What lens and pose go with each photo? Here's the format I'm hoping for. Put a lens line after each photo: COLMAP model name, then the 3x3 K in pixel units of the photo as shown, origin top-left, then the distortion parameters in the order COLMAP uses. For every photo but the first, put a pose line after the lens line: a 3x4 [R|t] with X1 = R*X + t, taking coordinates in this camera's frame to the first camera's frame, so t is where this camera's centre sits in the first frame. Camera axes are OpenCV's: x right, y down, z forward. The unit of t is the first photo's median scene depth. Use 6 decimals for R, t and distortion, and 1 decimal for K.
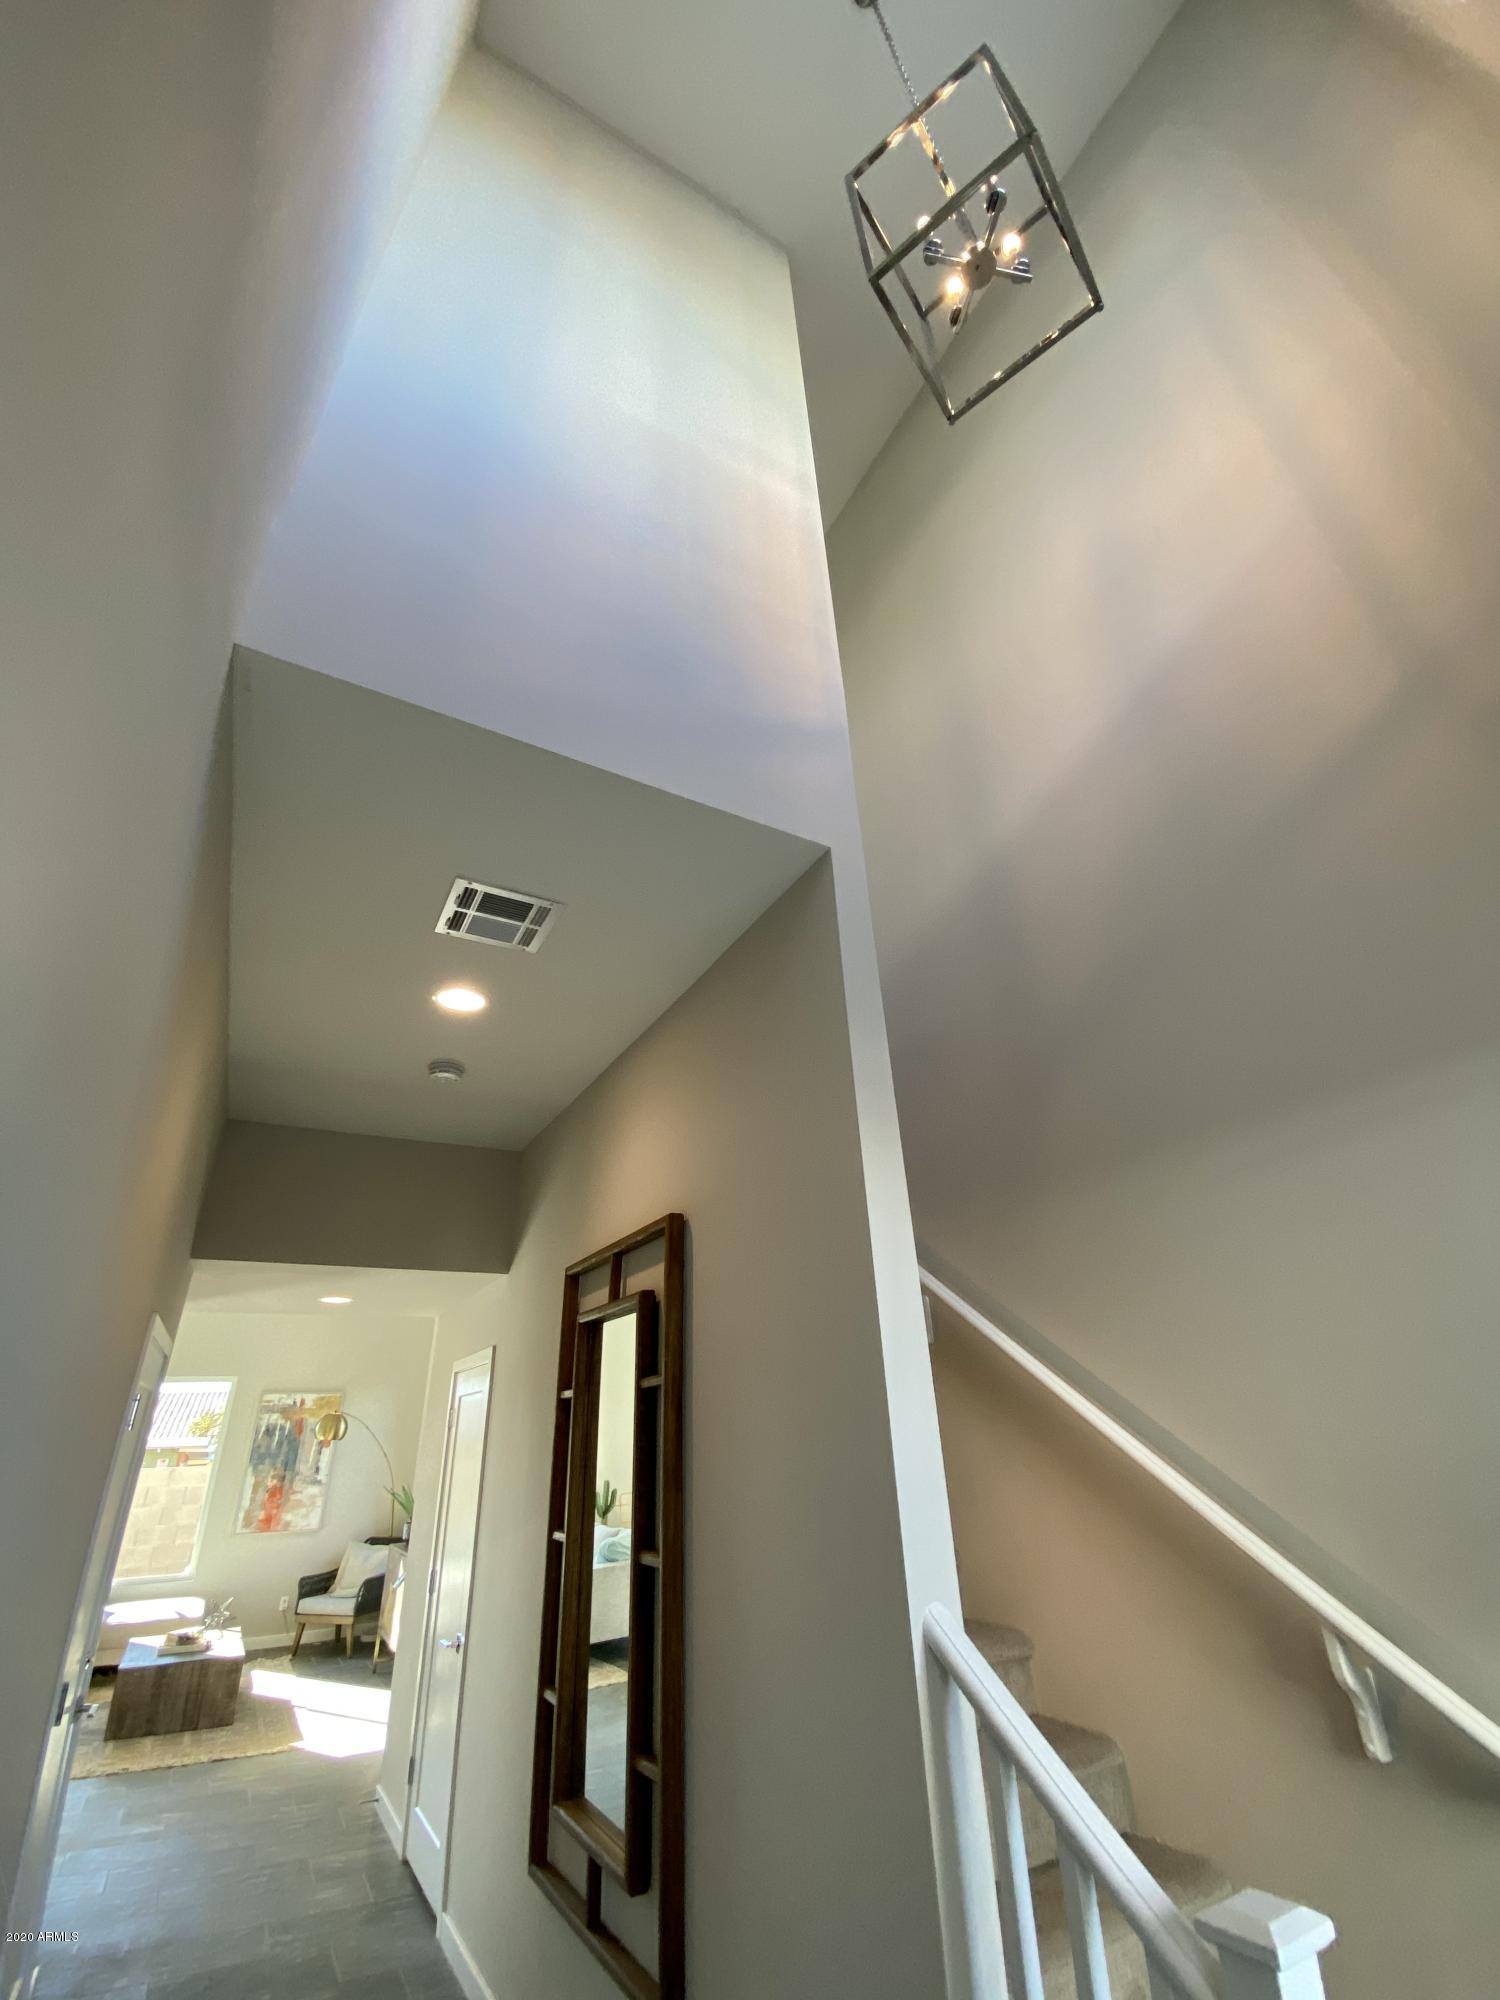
lens RADIAL K [[808.4, 0, 750.0], [0, 808.4, 1000.0], [0, 0, 1]] dist [0.023054, -0.024619]
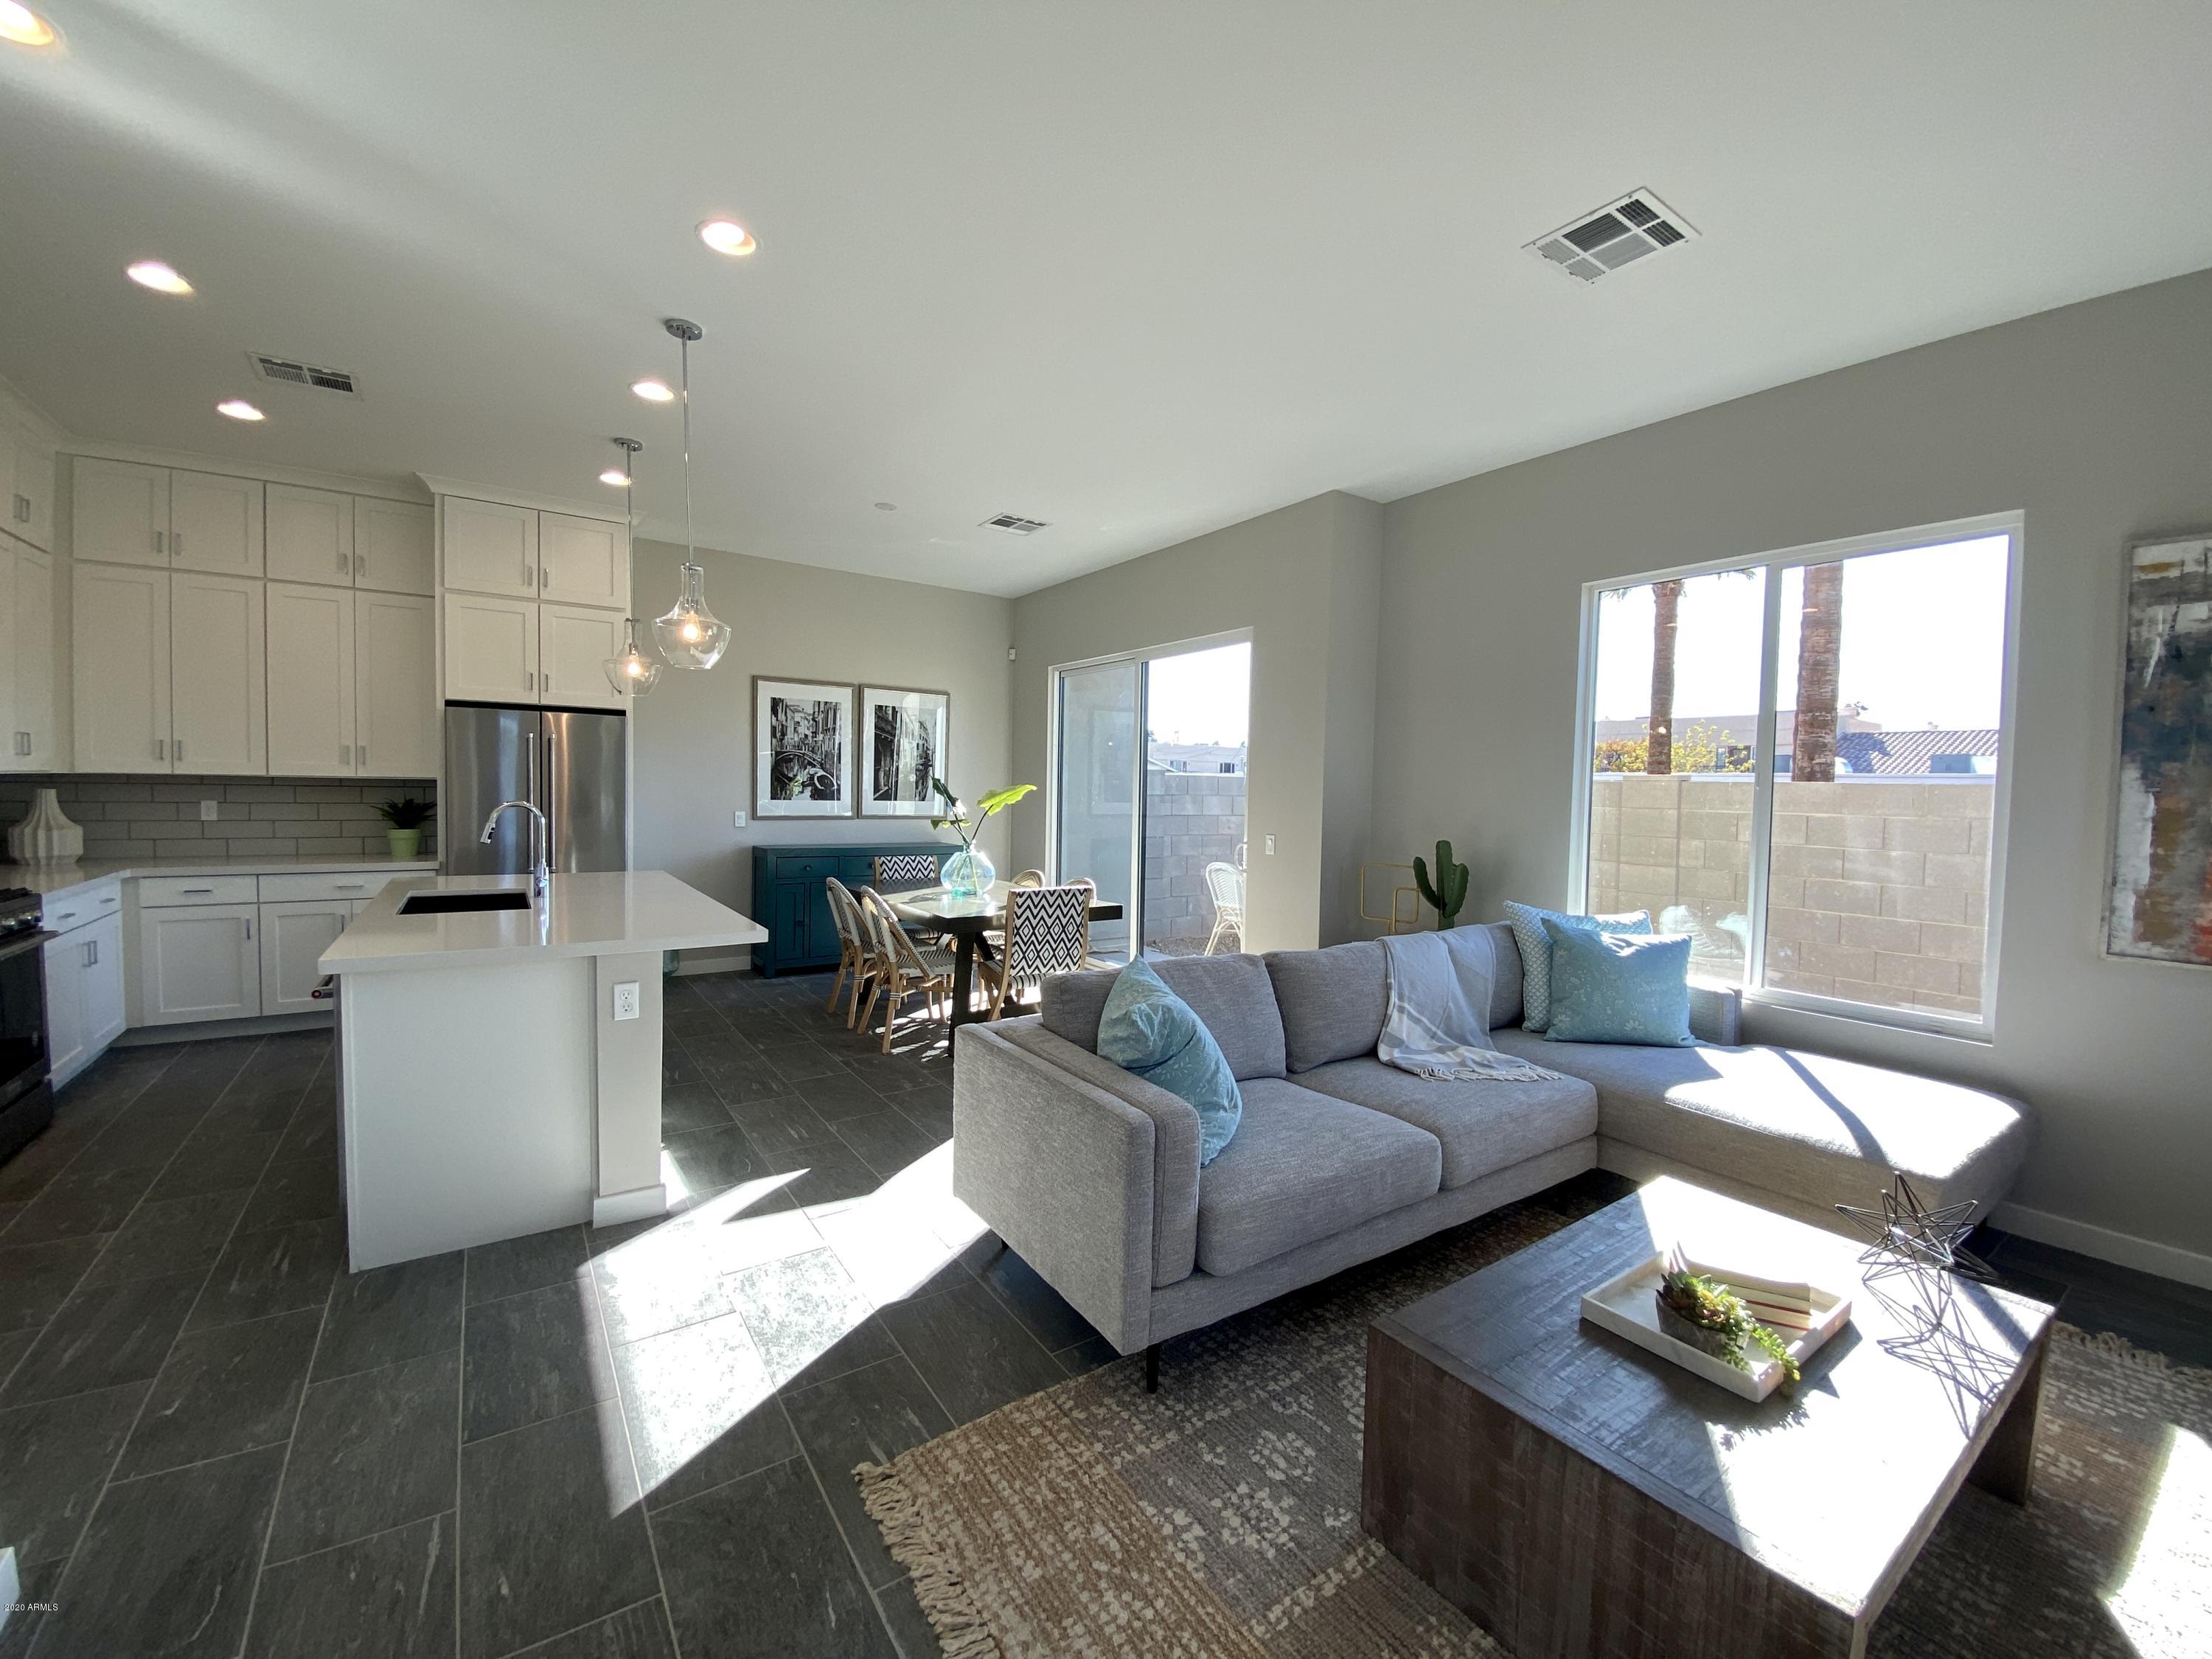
lens RADIAL K [[894.1, 0, 1104.7], [0, 894.1, 822.5], [0, 0, 1]] dist [0.023054, -0.024619]
pose [[0.079915, 0.086704, -0.993024, -0.321856], [0.447671, 0.886969, 0.113471, 0.389445], [0.890620, -0.453616, 0.032068, 0.645572]]
